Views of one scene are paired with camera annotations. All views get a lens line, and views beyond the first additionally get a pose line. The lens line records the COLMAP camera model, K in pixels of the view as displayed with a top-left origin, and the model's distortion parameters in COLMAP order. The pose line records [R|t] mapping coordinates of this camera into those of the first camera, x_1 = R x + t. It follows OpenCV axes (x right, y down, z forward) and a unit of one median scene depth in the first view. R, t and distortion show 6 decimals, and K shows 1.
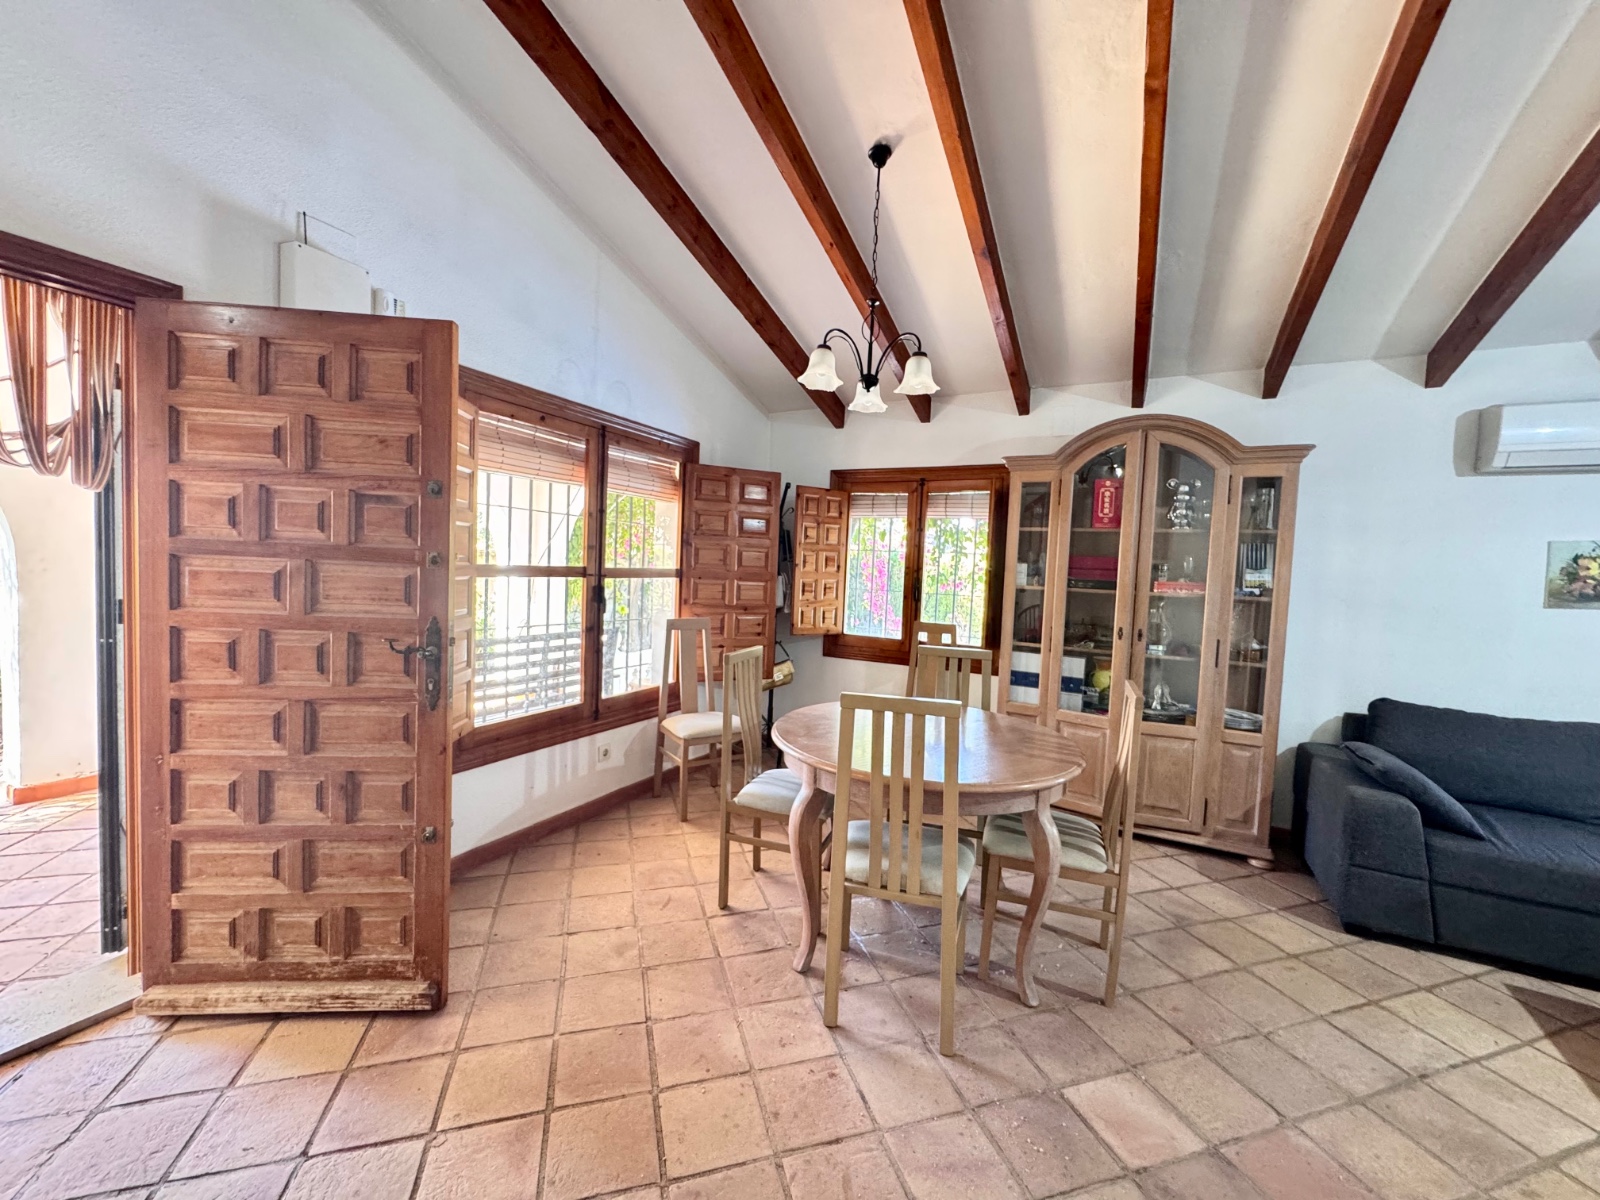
lens RADIAL K [[638.8, 0, 795.9], [0, 638.8, 599.9], [0, 0, 1]] dist [-0.006218, 0.000749]
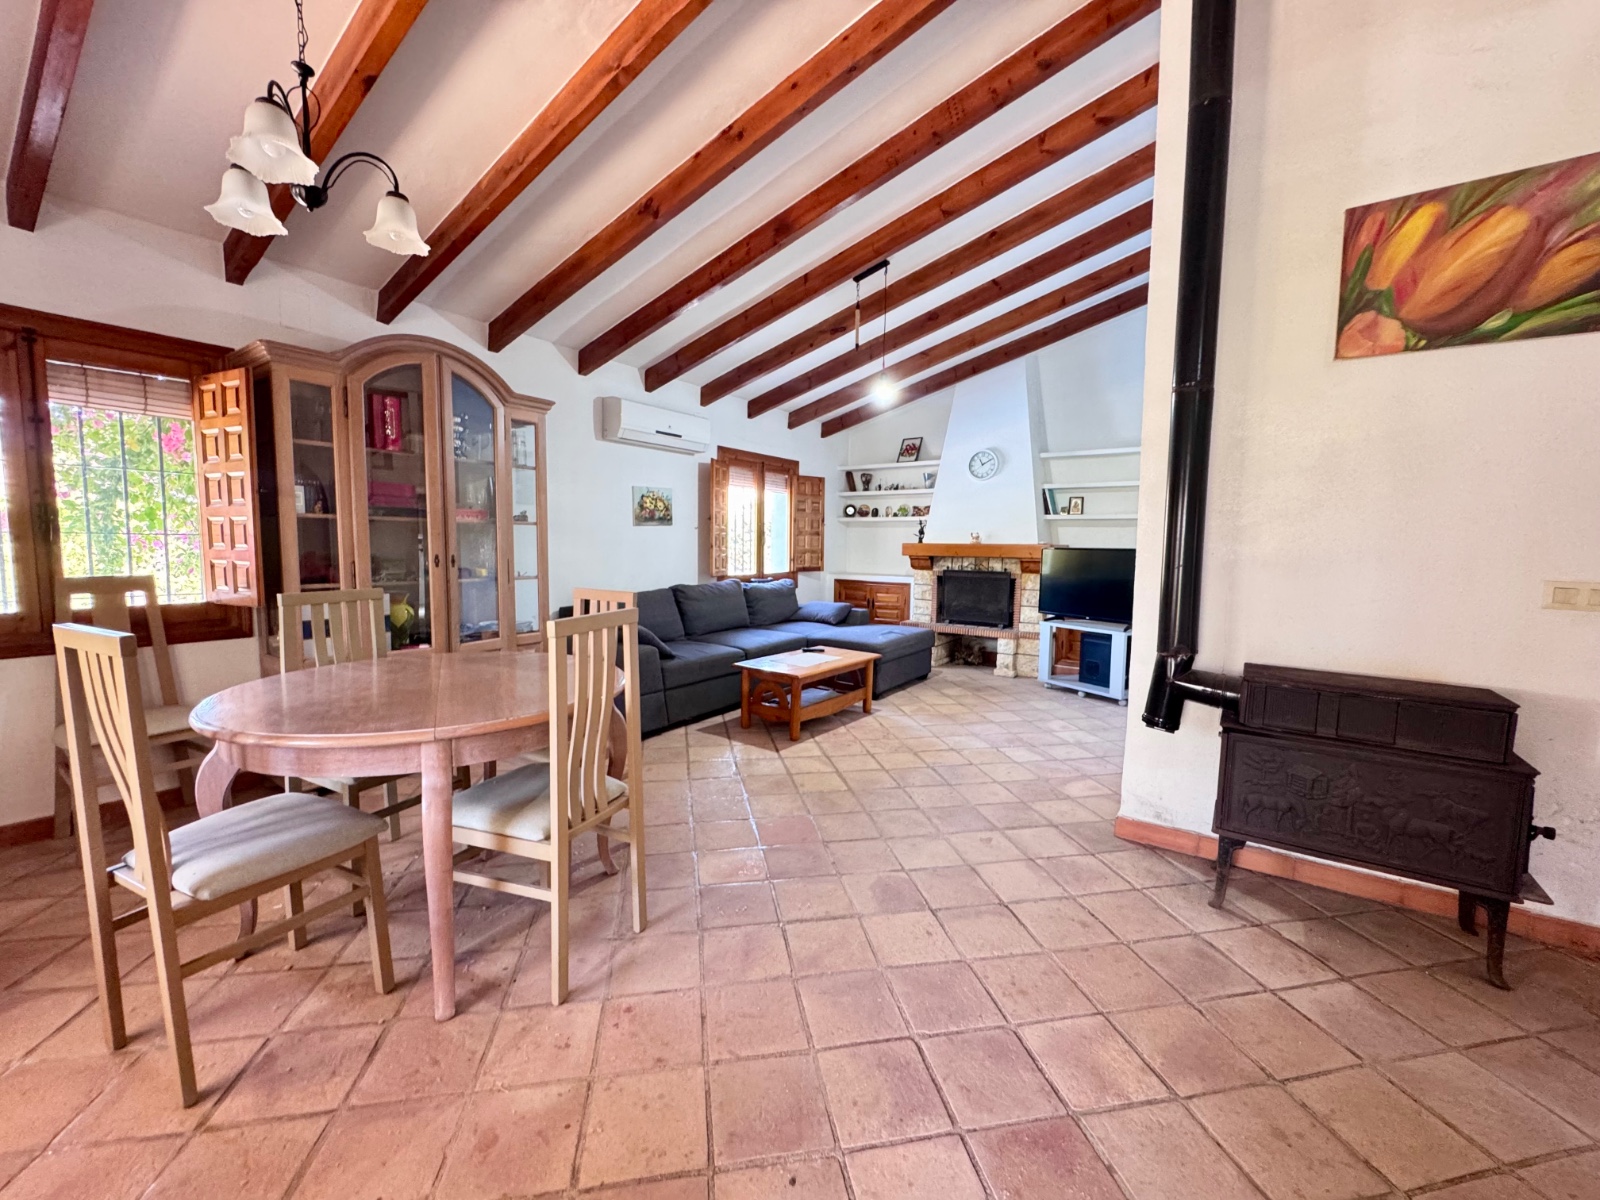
lens RADIAL K [[638.8, 0, 800.9], [0, 638.8, 600.2], [0, 0, 1]] dist [-0.006218, 0.000749]
pose [[0.113214, -0.129342, 0.985116, -0.442953], [0.043720, 0.991179, 0.125114, 0.015035], [-0.992608, 0.028905, 0.117870, 0.348191]]
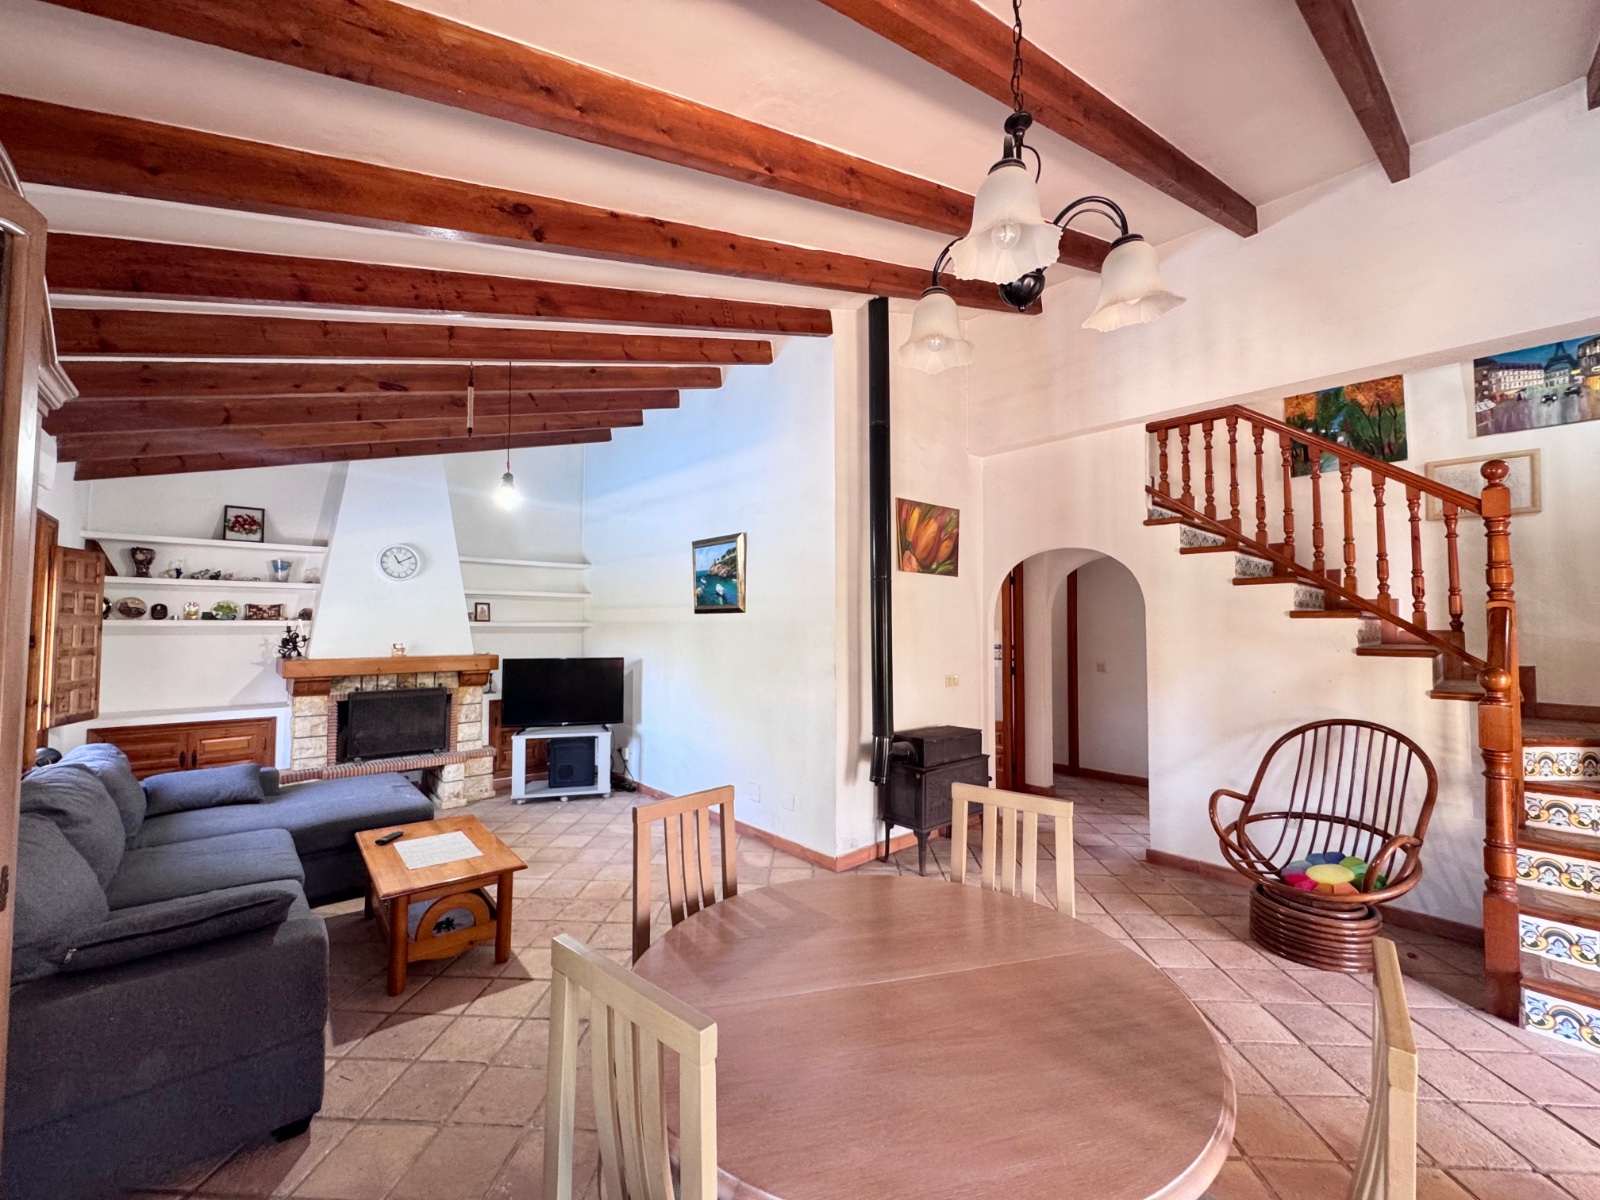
lens RADIAL K [[638.8, 0, 797.9], [0, 638.8, 599.2], [0, 0, 1]] dist [-0.006218, 0.000749]
pose [[-0.939182, -0.030916, 0.342024, 0.086869], [-0.024853, 0.999447, 0.022095, -0.098847], [-0.342518, 0.012251, -0.939431, 1.237500]]
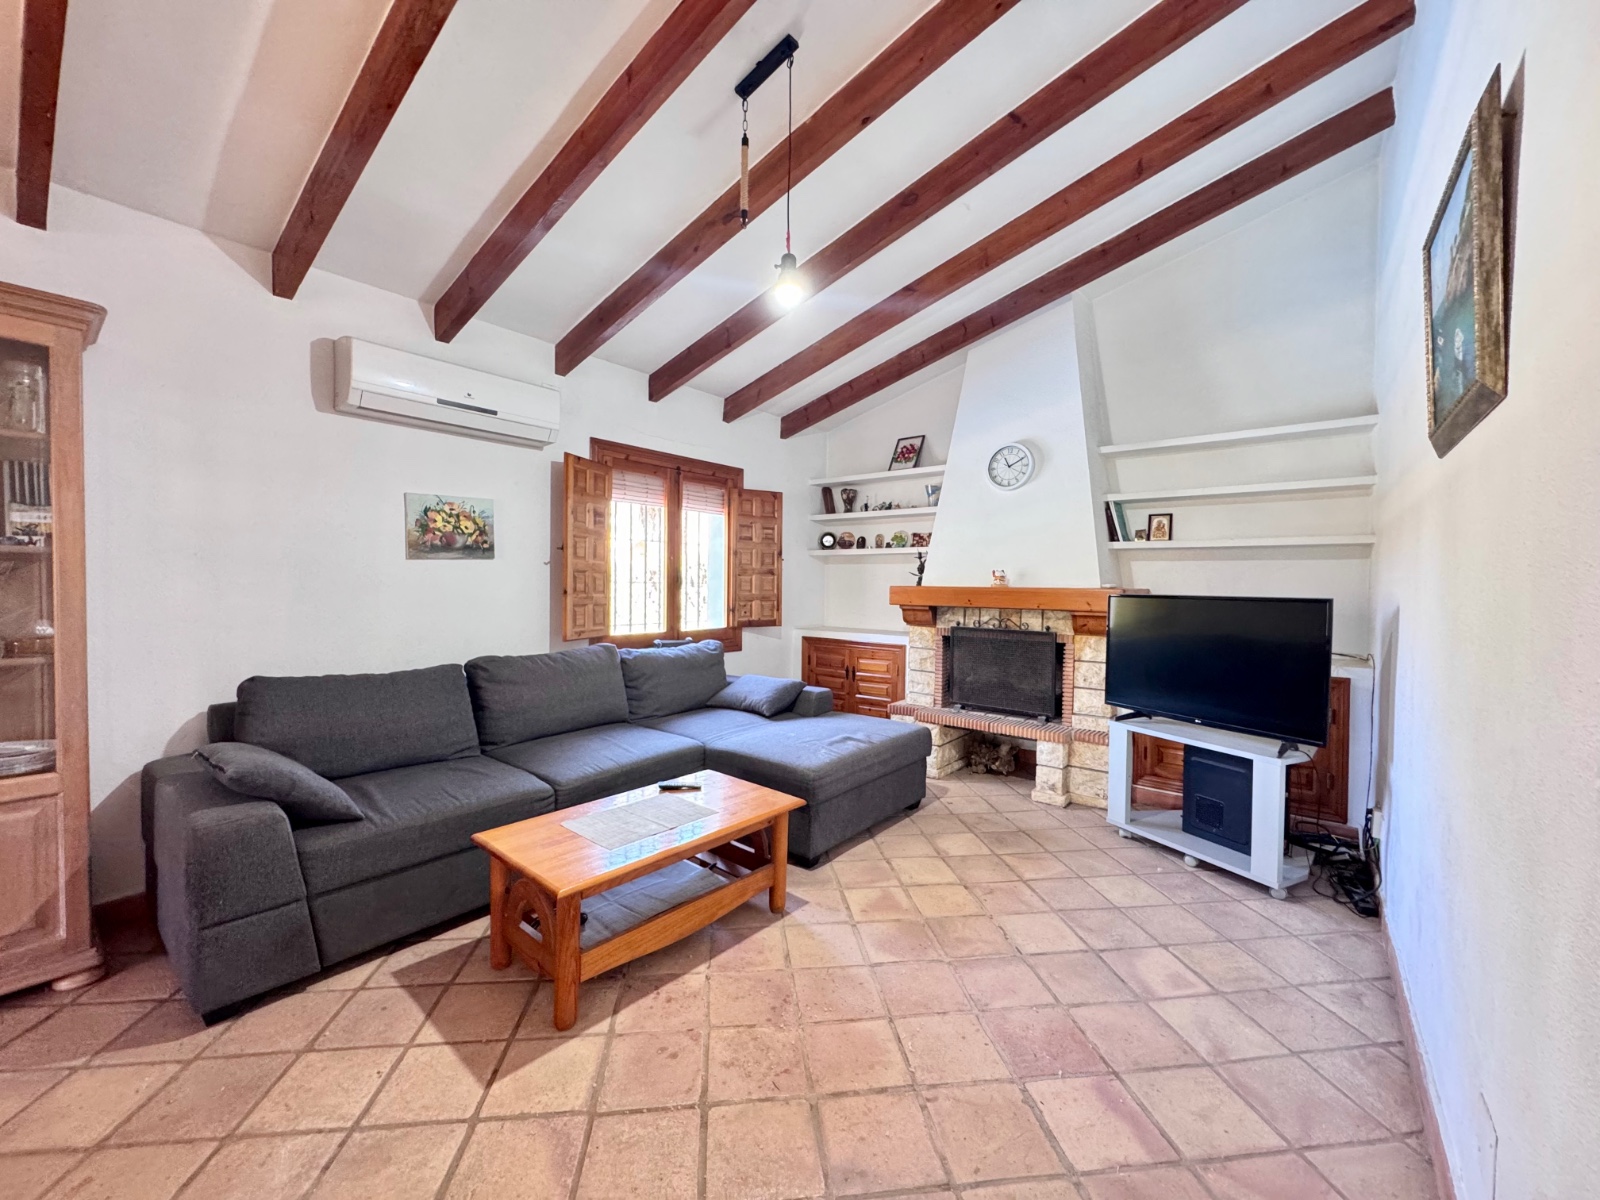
lens RADIAL K [[638.8, 0, 802.2], [0, 638.8, 598.5], [0, 0, 1]] dist [-0.006218, 0.000749]
pose [[0.181879, -0.064693, 0.981191, 0.283928], [0.046616, 0.997279, 0.057113, 0.044906], [-0.982215, 0.035351, 0.184399, 0.188796]]
